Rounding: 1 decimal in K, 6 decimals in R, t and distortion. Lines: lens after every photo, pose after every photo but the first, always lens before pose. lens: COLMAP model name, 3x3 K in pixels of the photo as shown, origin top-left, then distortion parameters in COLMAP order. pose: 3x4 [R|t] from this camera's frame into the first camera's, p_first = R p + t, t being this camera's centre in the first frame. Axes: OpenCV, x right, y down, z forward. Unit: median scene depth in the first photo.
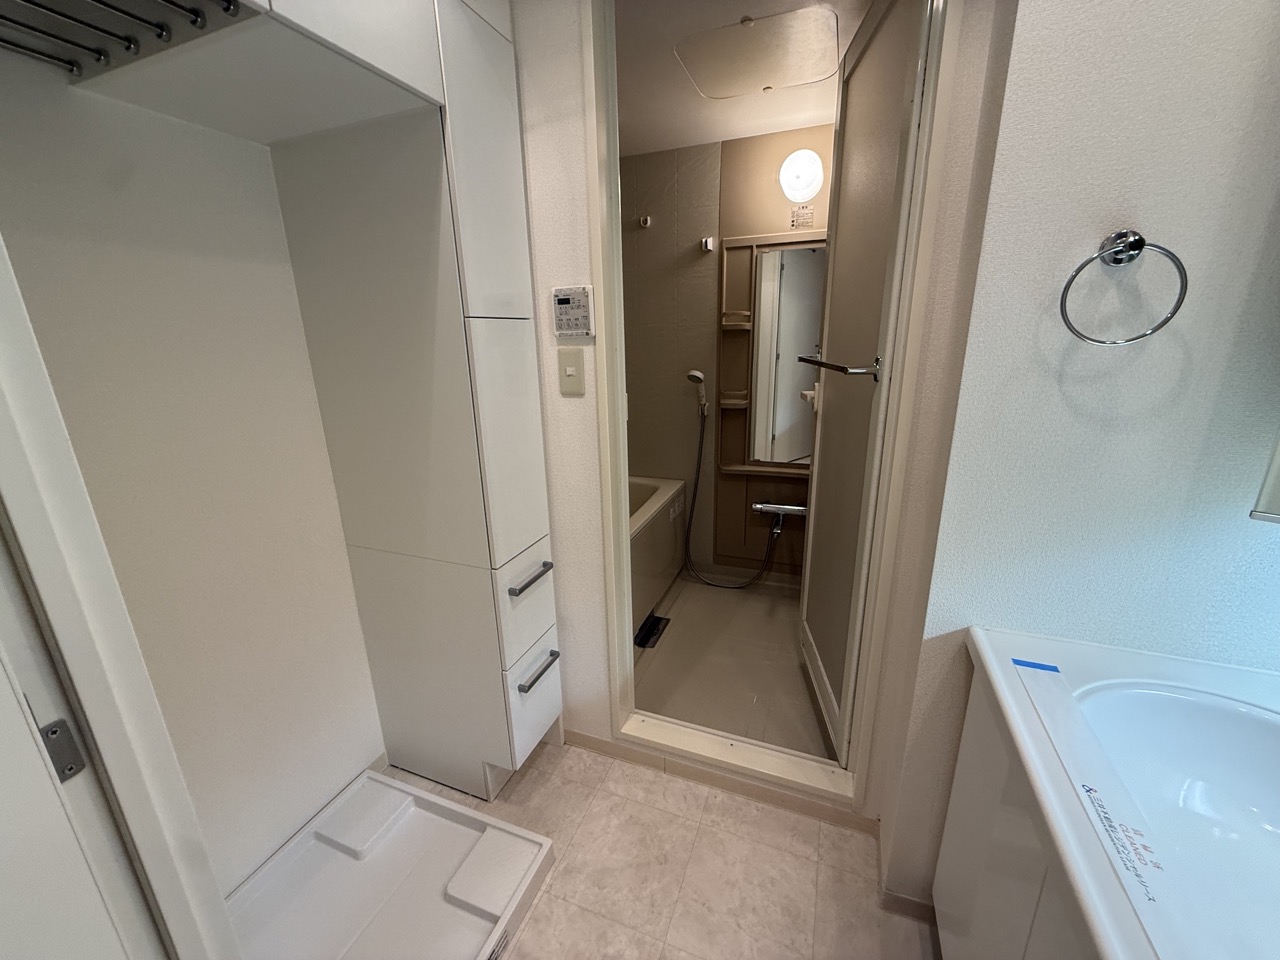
lens RADIAL K [[508.6, 0, 640.0], [0, 508.6, 480.0], [0, 0, 1]] dist [-0.001764, 0.000063]
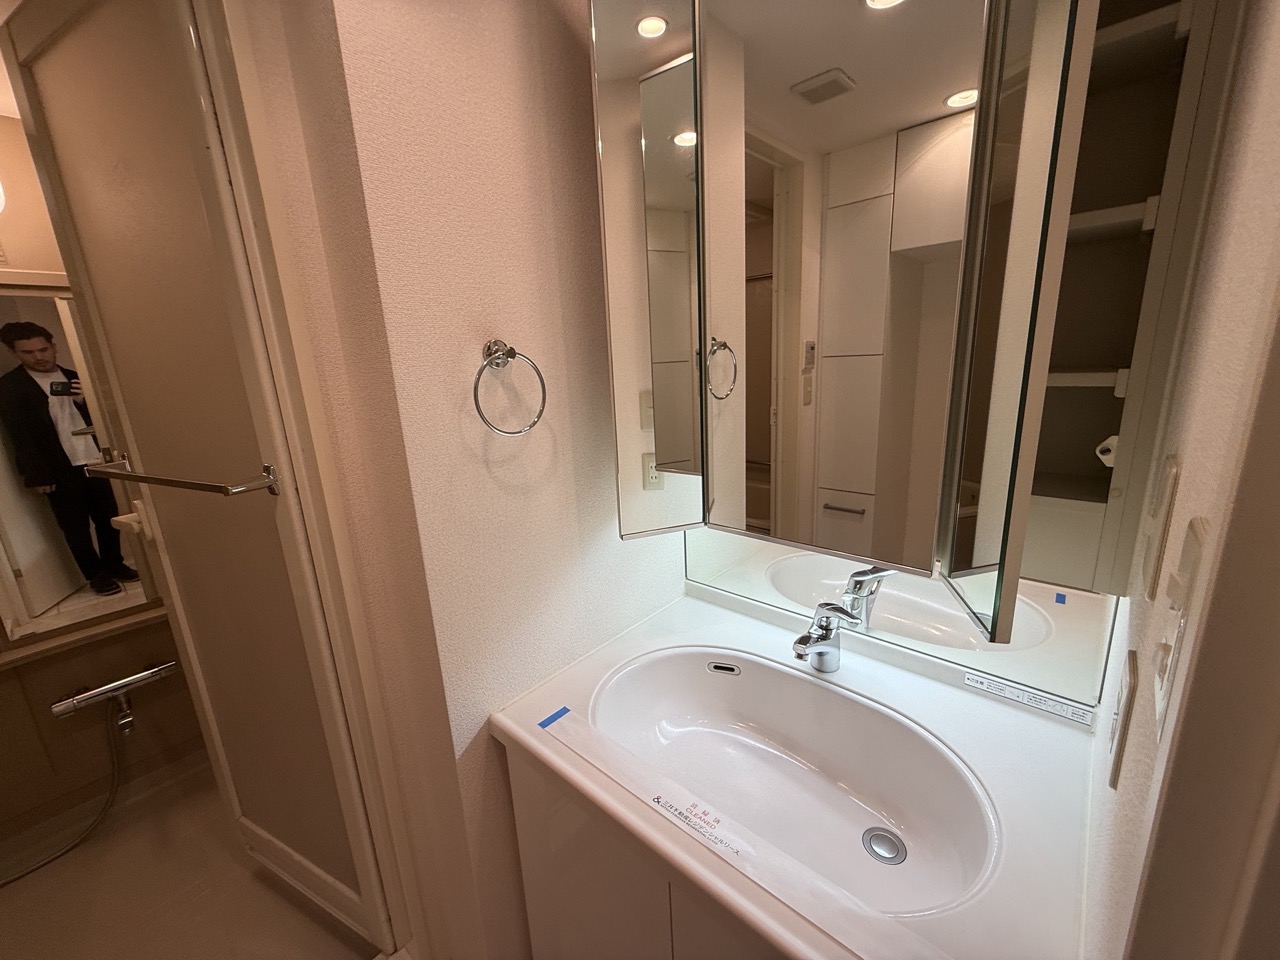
lens RADIAL K [[508.6, 0, 640.0], [0, 508.6, 480.0], [0, 0, 1]] dist [-0.001764, 0.000063]
pose [[0.354614, -0.215293, 0.909889, -0.017232], [0.298182, 0.948358, 0.108185, -0.065810], [-0.886192, 0.232949, 0.400498, 0.096486]]
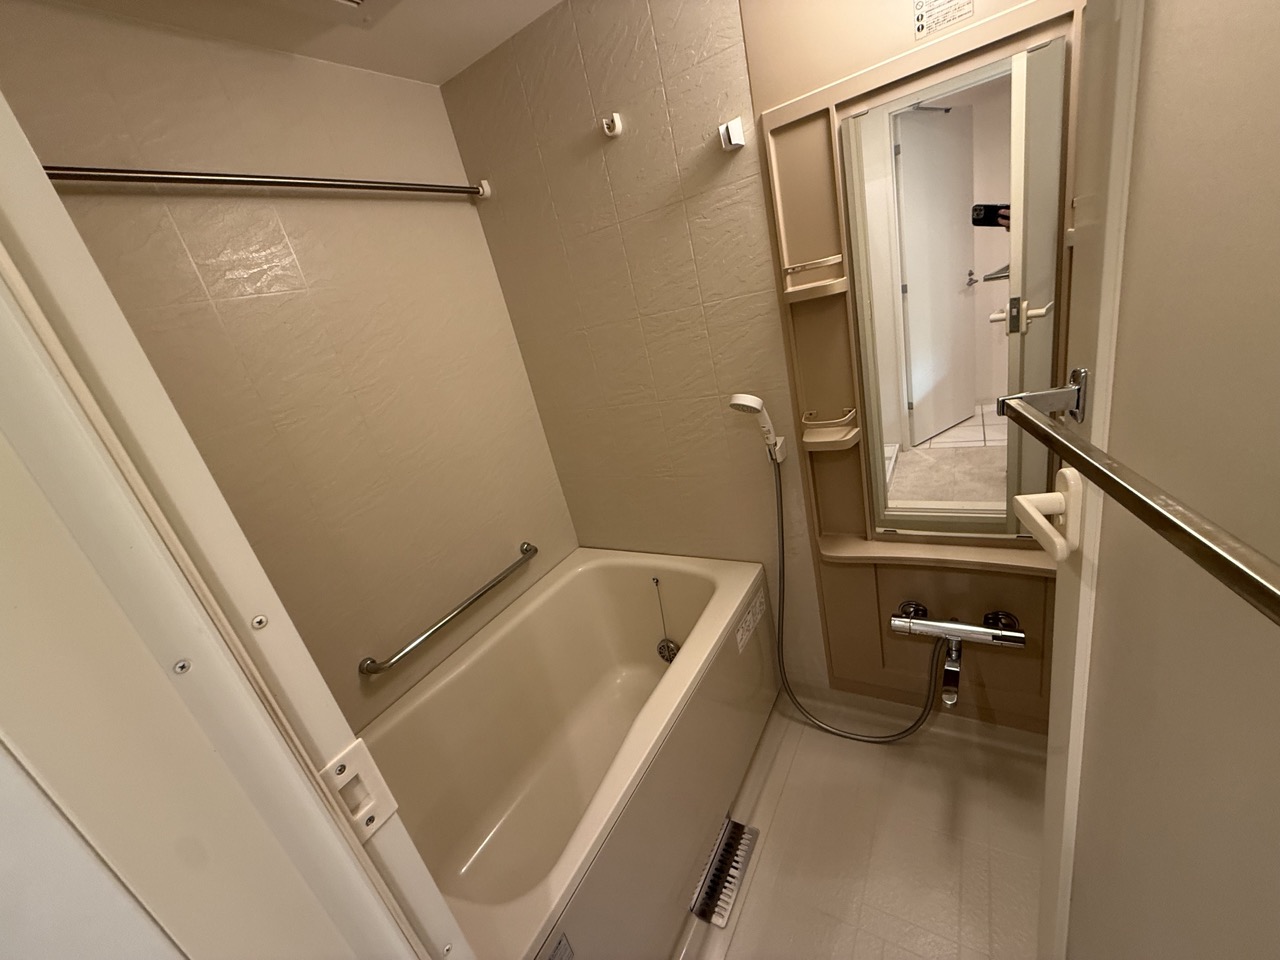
lens RADIAL K [[508.6, 0, 640.0], [0, 508.6, 480.0], [0, 0, 1]] dist [-0.001764, 0.000063]
pose [[0.962494, -0.126745, -0.239877, 0.121486], [0.147827, 0.986392, 0.071962, -0.182347], [0.227492, -0.104723, 0.968133, 0.466604]]
